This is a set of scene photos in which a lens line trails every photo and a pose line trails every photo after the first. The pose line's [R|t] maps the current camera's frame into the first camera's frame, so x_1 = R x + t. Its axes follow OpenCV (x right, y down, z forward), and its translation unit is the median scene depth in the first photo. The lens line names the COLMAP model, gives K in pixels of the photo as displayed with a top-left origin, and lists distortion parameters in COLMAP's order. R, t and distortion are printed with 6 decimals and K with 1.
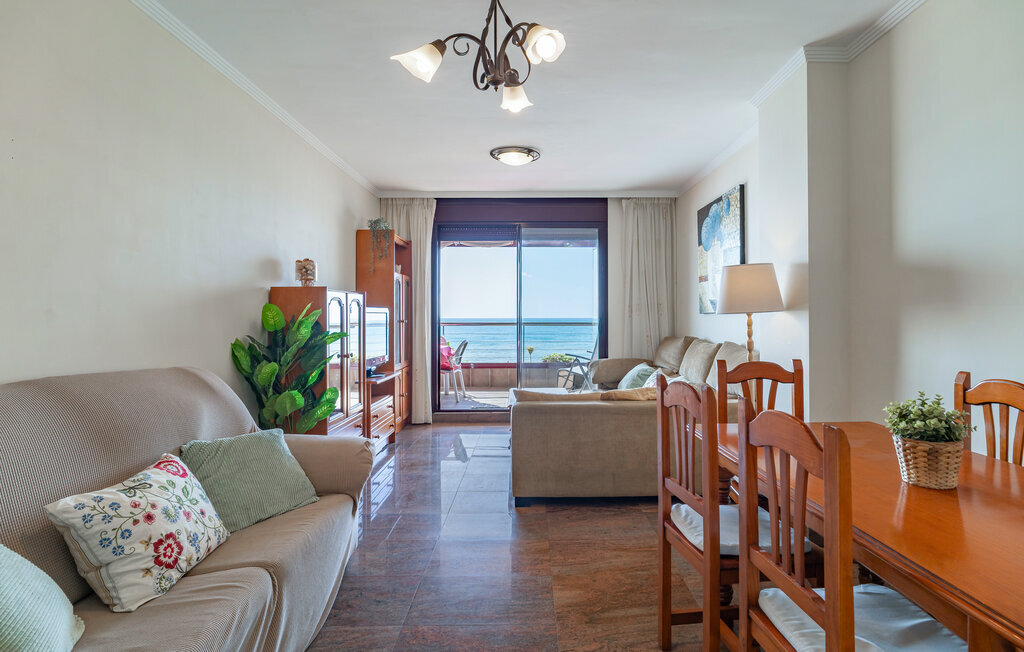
lens RADIAL K [[530.3, 0, 513.3], [0, 530.3, 321.3], [0, 0, 1]] dist [-0.001307, -0.000295]
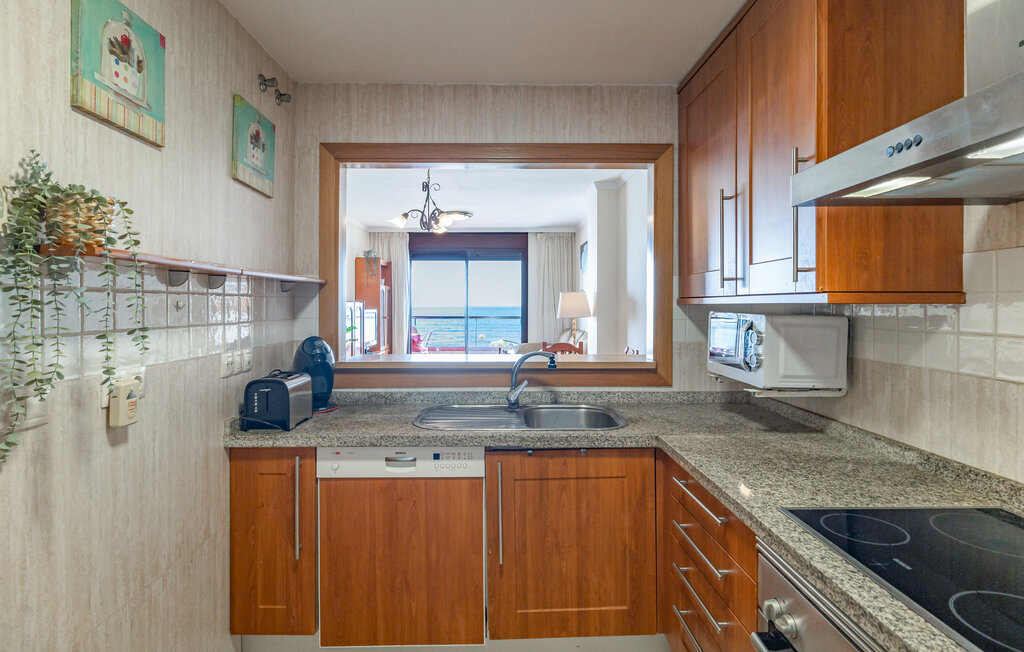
lens RADIAL K [[530.3, 0, 513.3], [0, 530.3, 321.3], [0, 0, 1]] dist [-0.001307, -0.000295]
pose [[0.999170, 0.000319, 0.040721, 0.086177], [-0.001343, 0.999683, 0.025130, -0.026851], [-0.040700, -0.025164, 0.998854, -0.493447]]
